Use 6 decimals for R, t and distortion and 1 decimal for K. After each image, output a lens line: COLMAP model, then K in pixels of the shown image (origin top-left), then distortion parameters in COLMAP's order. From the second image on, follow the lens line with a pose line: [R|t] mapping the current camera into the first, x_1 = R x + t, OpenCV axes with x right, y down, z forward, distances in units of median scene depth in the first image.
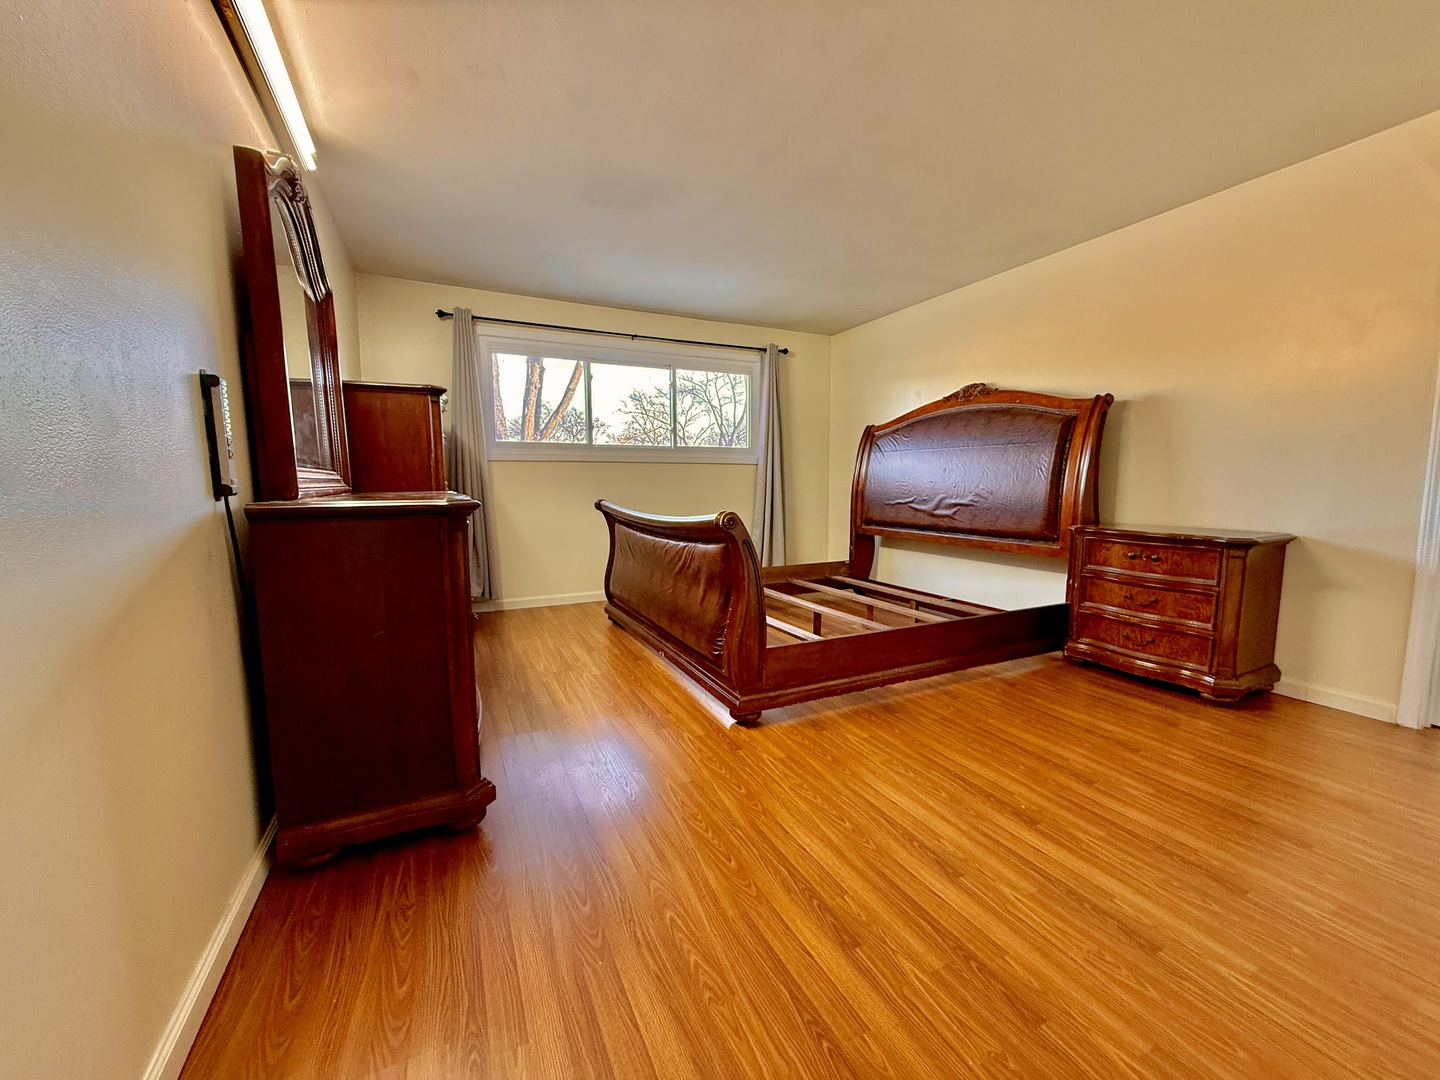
lens RADIAL K [[570.4, 0, 719.2], [0, 570.4, 543.2], [0, 0, 1]] dist [-0.004203, 0.000112]
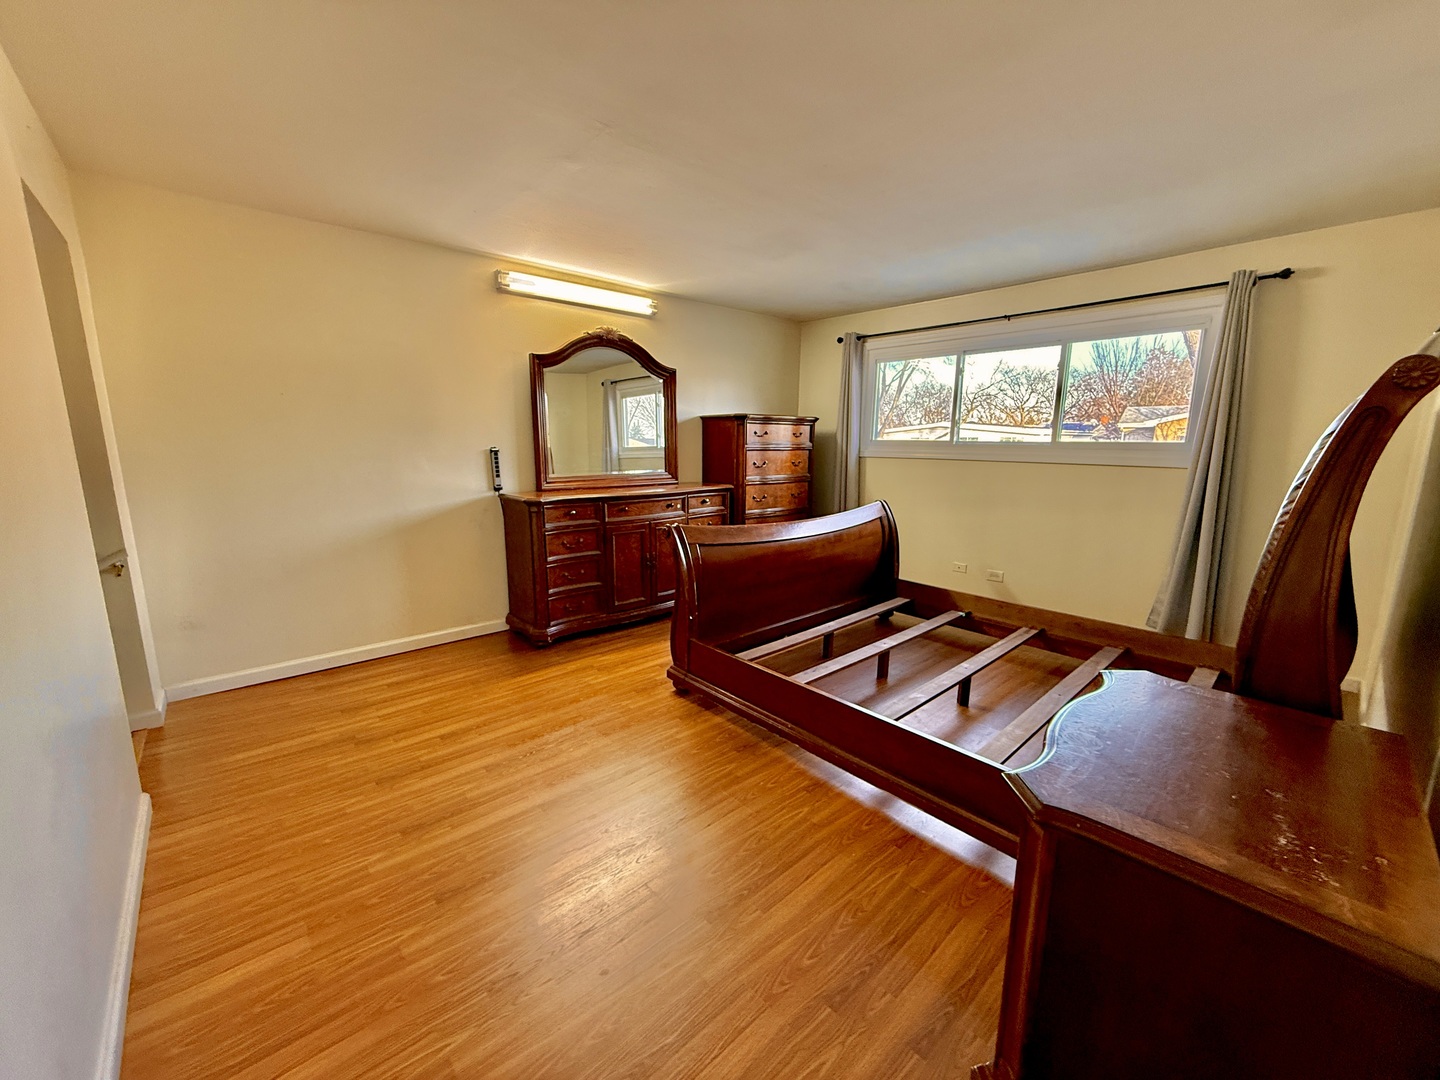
lens RADIAL K [[570.4, 0, 717.8], [0, 570.4, 541.6], [0, 0, 1]] dist [-0.004203, 0.000112]
pose [[0.274498, 0.177170, -0.945125, 0.714898], [-0.111074, 0.982143, 0.151849, -0.125417], [0.955151, 0.063297, 0.289276, 0.402897]]
